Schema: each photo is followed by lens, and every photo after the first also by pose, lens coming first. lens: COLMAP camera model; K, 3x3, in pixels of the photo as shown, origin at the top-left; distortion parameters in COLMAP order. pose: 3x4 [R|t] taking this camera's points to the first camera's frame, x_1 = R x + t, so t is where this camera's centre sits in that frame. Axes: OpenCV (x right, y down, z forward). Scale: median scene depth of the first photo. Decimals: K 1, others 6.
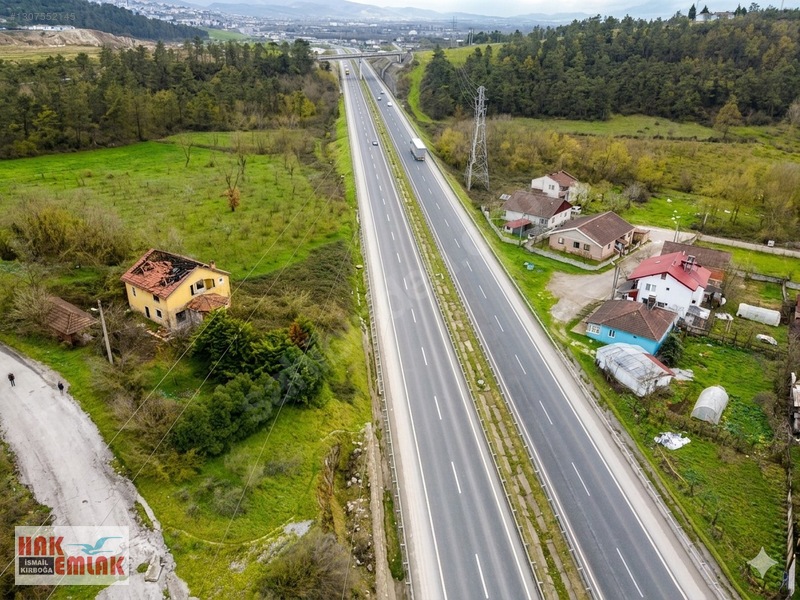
lens RADIAL K [[607.5, 0, 400.0], [0, 607.5, 300.0], [0, 0, 1]] dist [0.001179, -0.005887]
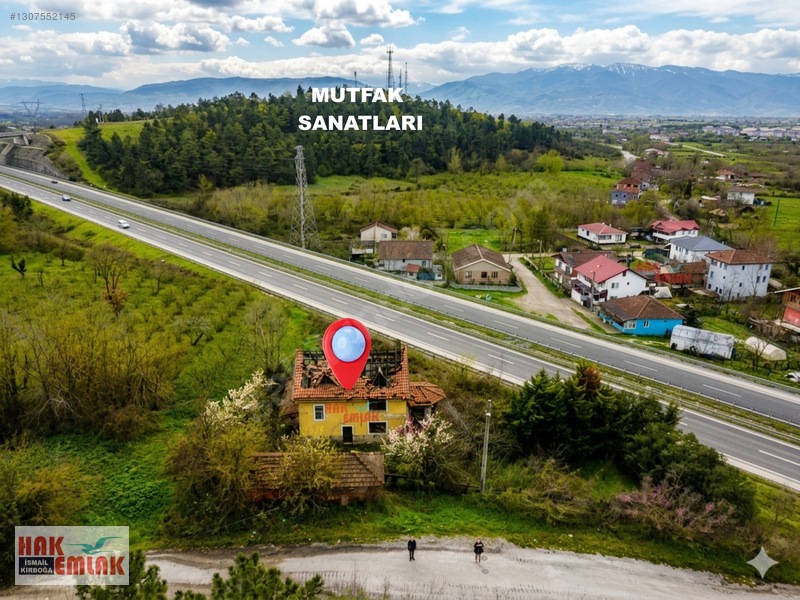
lens RADIAL K [[602.7, 0, 400.0], [0, 602.7, 300.0], [0, 0, 1]] dist [-0.006759, -0.006073]
pose [[0.770738, -0.199671, 0.605058, -0.599917], [0.272920, 0.961558, -0.030334, -0.070920], [-0.575742, 0.188512, 0.795603, 0.315717]]
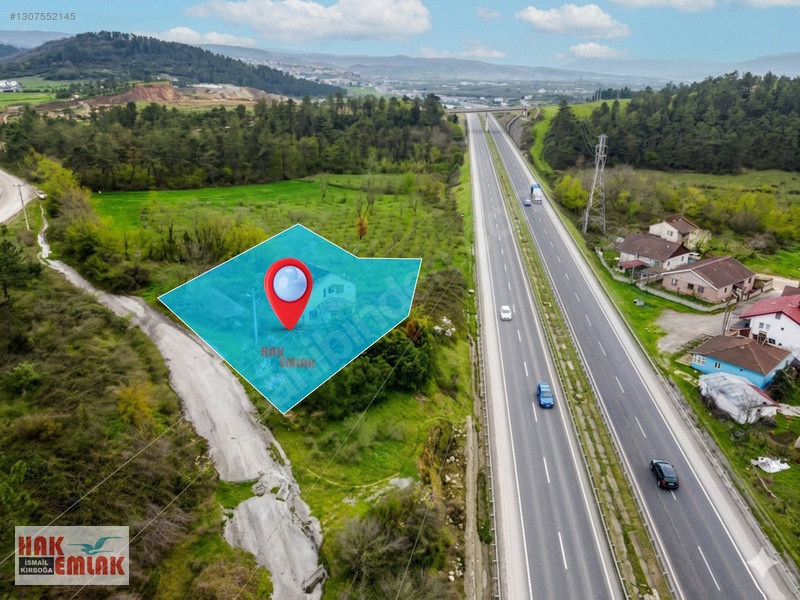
lens RADIAL K [[607.5, 0, 400.0], [0, 607.5, 300.0], [0, 0, 1]] dist [0.001179, -0.005887]
pose [[0.980384, 0.064225, -0.186342, 0.011526], [-0.079759, 0.993828, -0.077095, 0.058985], [0.180240, 0.090445, 0.979455, -0.081799]]
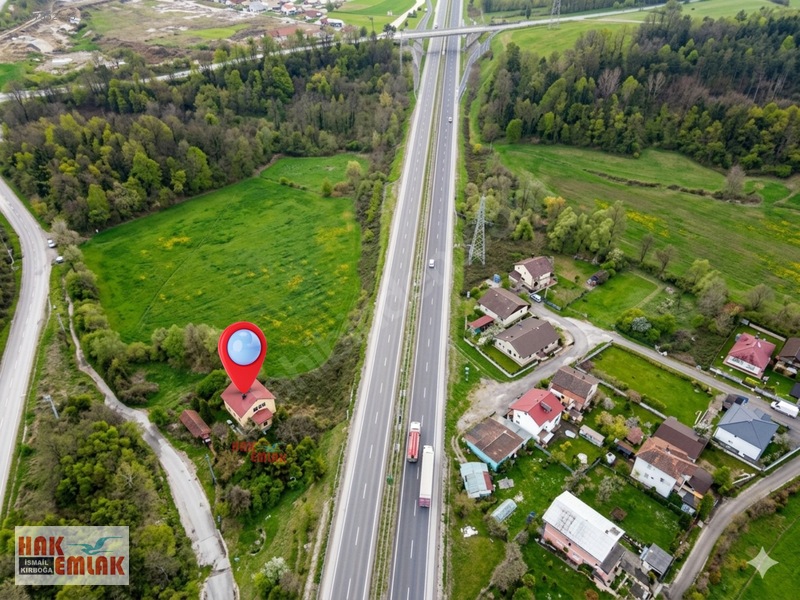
lens RADIAL K [[609.2, 0, 400.0], [0, 609.2, 300.0], [0, 0, 1]] dist [-0.009738, -0.007230]
pose [[0.981606, 0.113556, -0.153479, 0.303791], [-0.079995, 0.974548, 0.209420, -0.641646], [0.173353, -0.193291, 0.965706, -0.596882]]
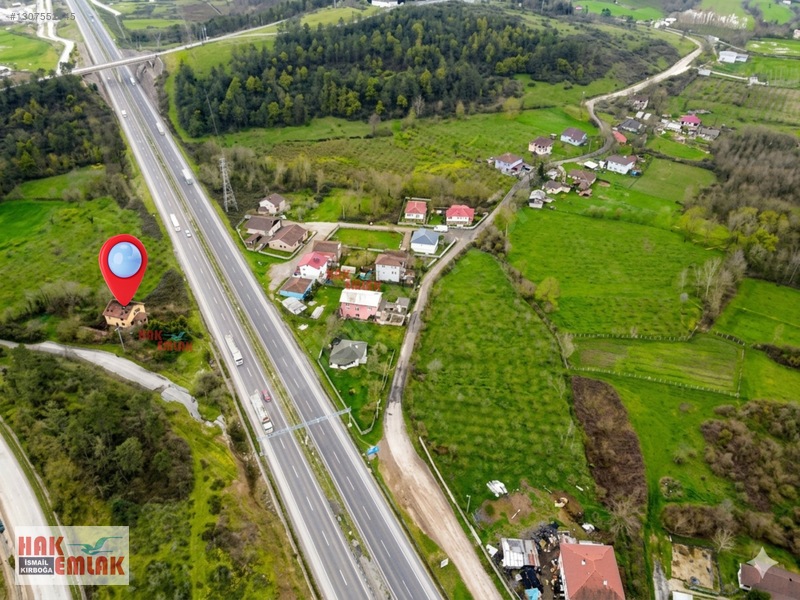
lens RADIAL K [[600.4, 0, 400.0], [0, 600.4, 300.0], [0, 0, 1]] dist [0.001447, -0.004983]
pose [[0.926924, -0.216236, 0.306683, -0.030819], [0.161807, 0.967712, 0.193267, -0.324407], [-0.338572, -0.129521, 0.931983, -1.563055]]
